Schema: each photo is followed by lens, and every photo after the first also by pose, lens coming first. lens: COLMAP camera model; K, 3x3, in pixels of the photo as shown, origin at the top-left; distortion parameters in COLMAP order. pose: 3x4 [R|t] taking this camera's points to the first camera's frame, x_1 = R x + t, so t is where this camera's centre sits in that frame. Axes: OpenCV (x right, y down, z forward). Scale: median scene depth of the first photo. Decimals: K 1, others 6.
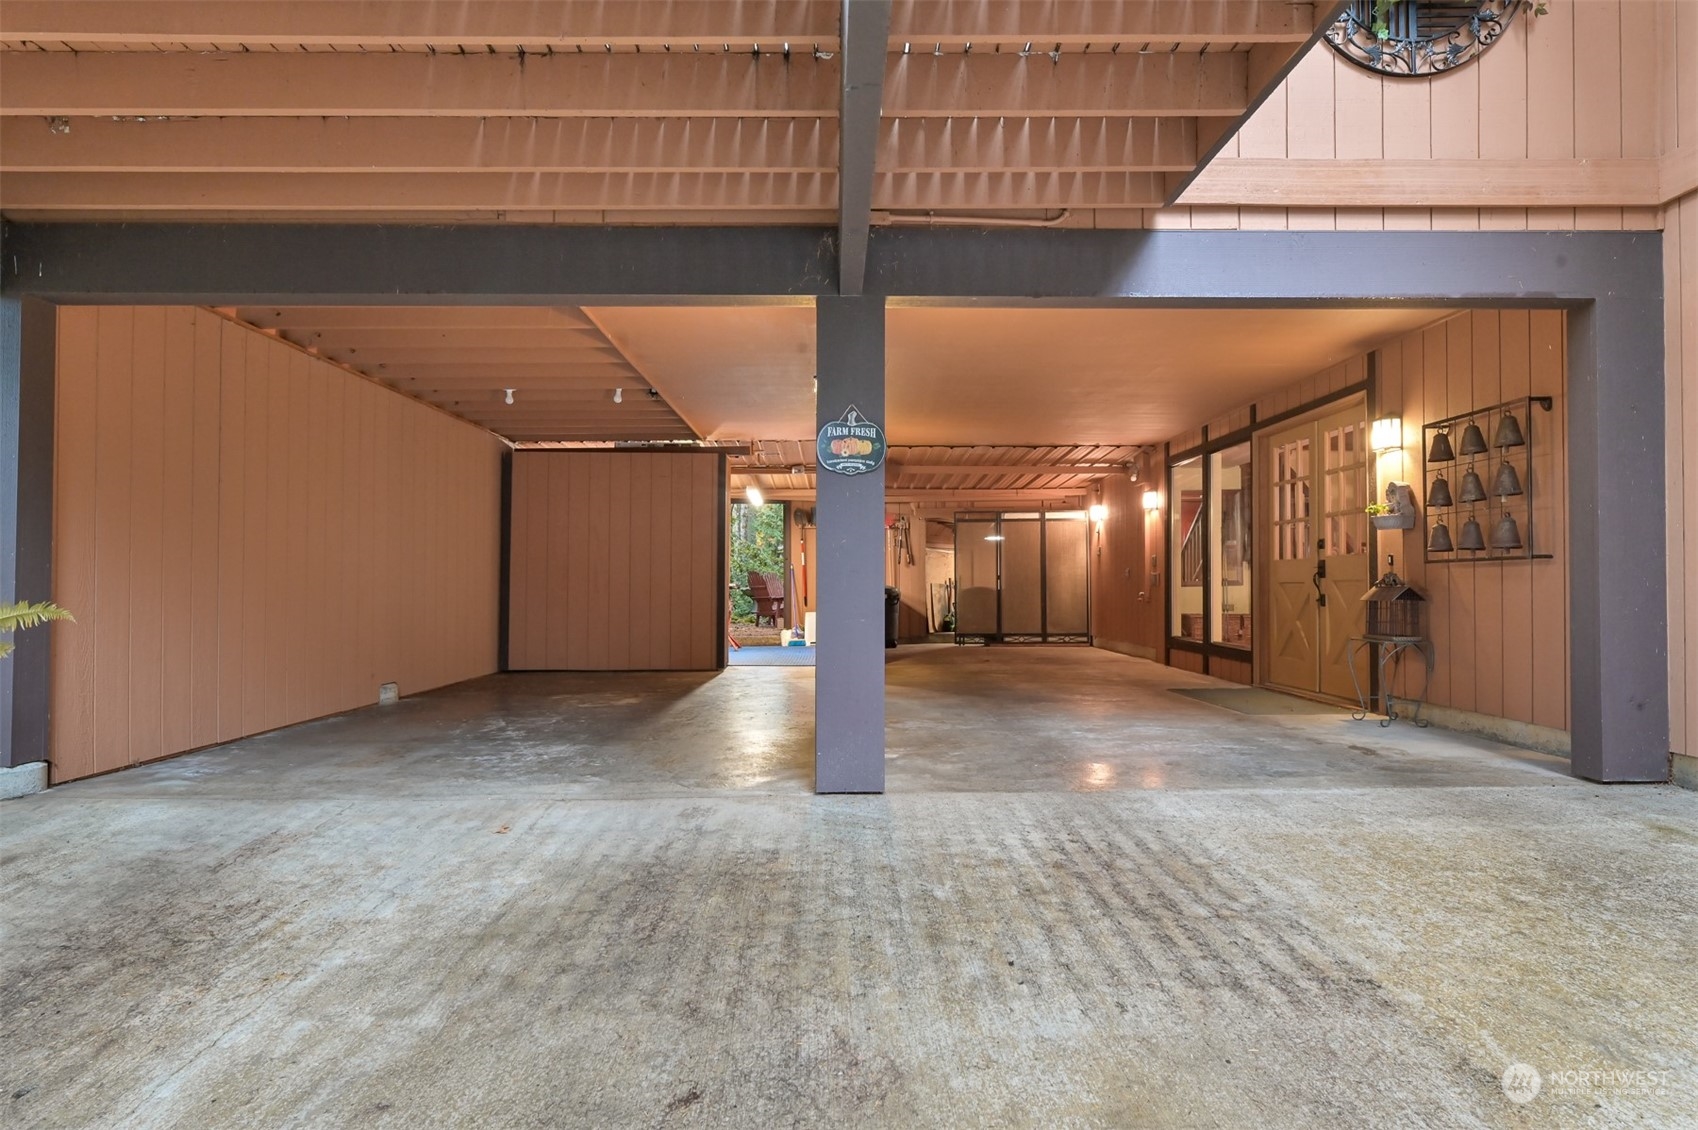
lens RADIAL K [[866.9, 0, 849.0], [0, 866.9, 565.0], [0, 0, 1]] dist [0.001949, -0.000517]
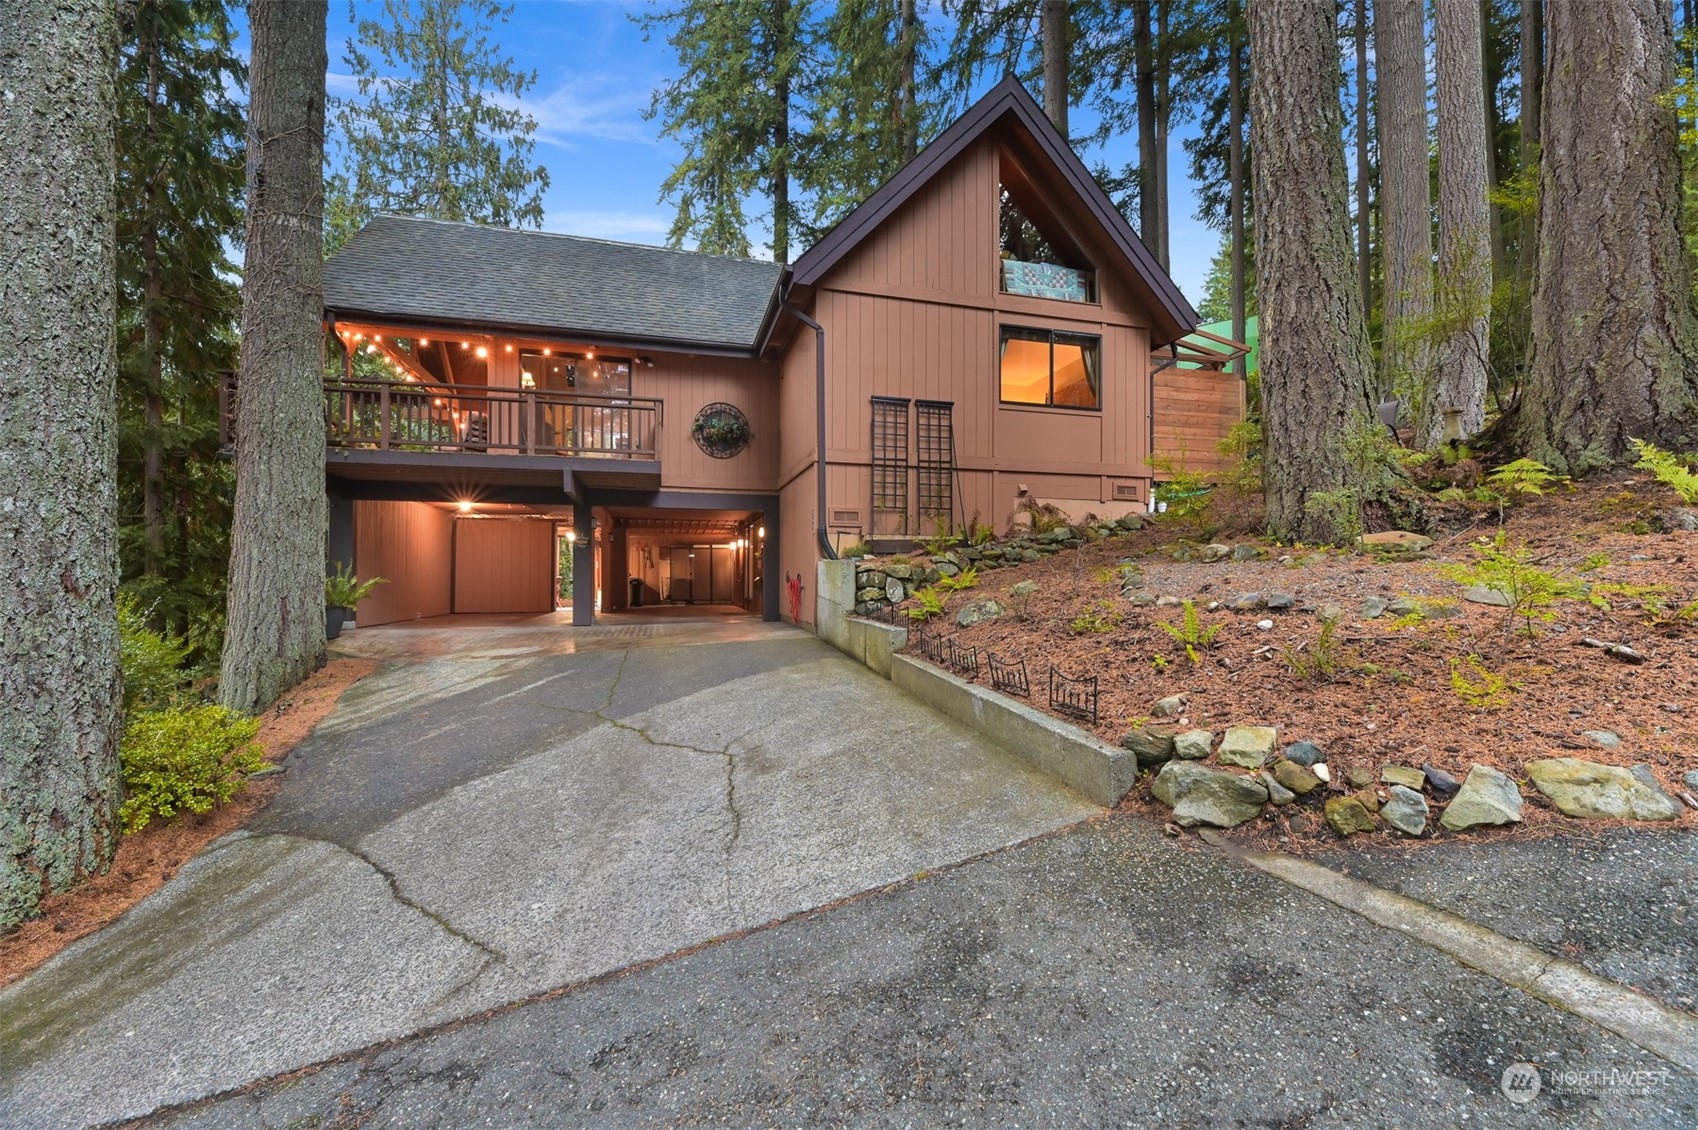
lens RADIAL K [[690.2, 0, 859.7], [0, 690.2, 568.3], [0, 0, 1]] dist [-0.001920, -0.000477]
pose [[0.963100, 0.006586, 0.269064, 0.094711], [-0.005207, 0.999969, -0.005841, 0.006324], [-0.269094, 0.004224, 0.963105, -0.653822]]
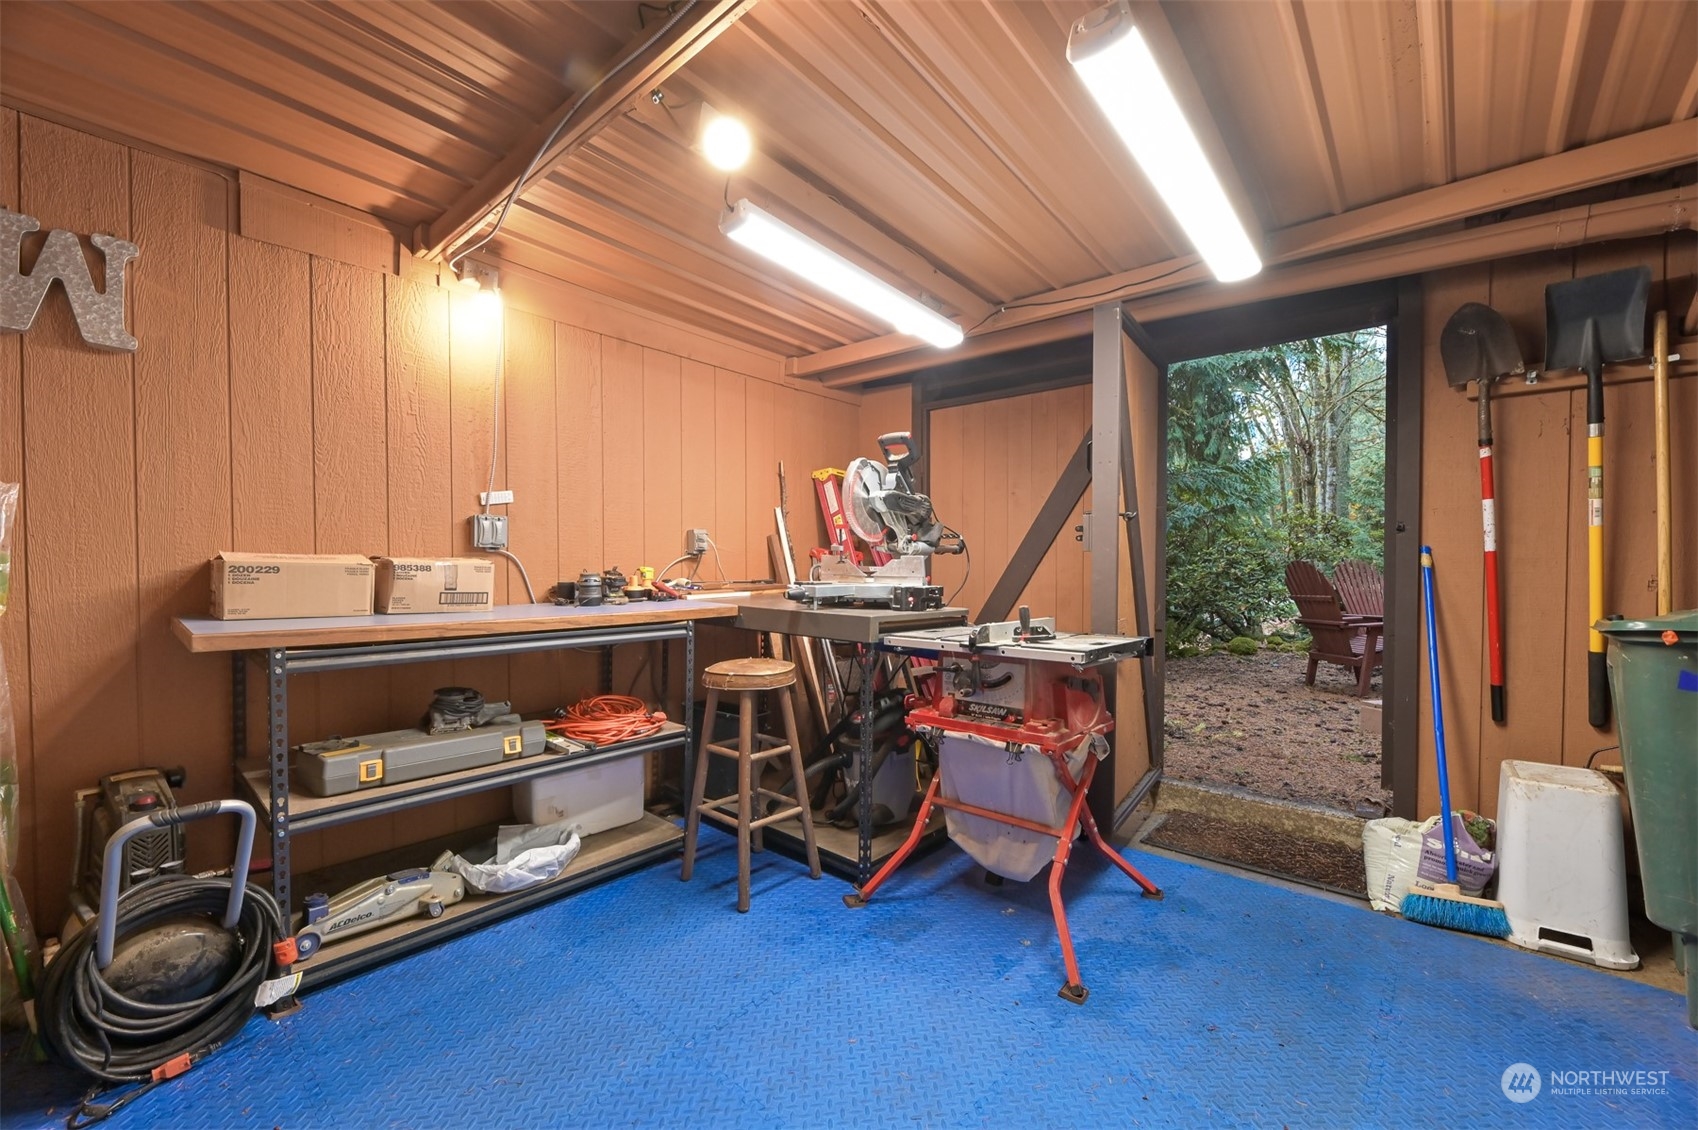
lens RADIAL K [[690.2, 0, 859.7], [0, 690.2, 568.3], [0, 0, 1]] dist [-0.001920, -0.000477]
pose [[0.745925, 0.020533, -0.665713, -0.058187], [0.005139, 0.999318, 0.036580, -0.003122], [0.666010, -0.030707, 0.745310, 0.775638]]
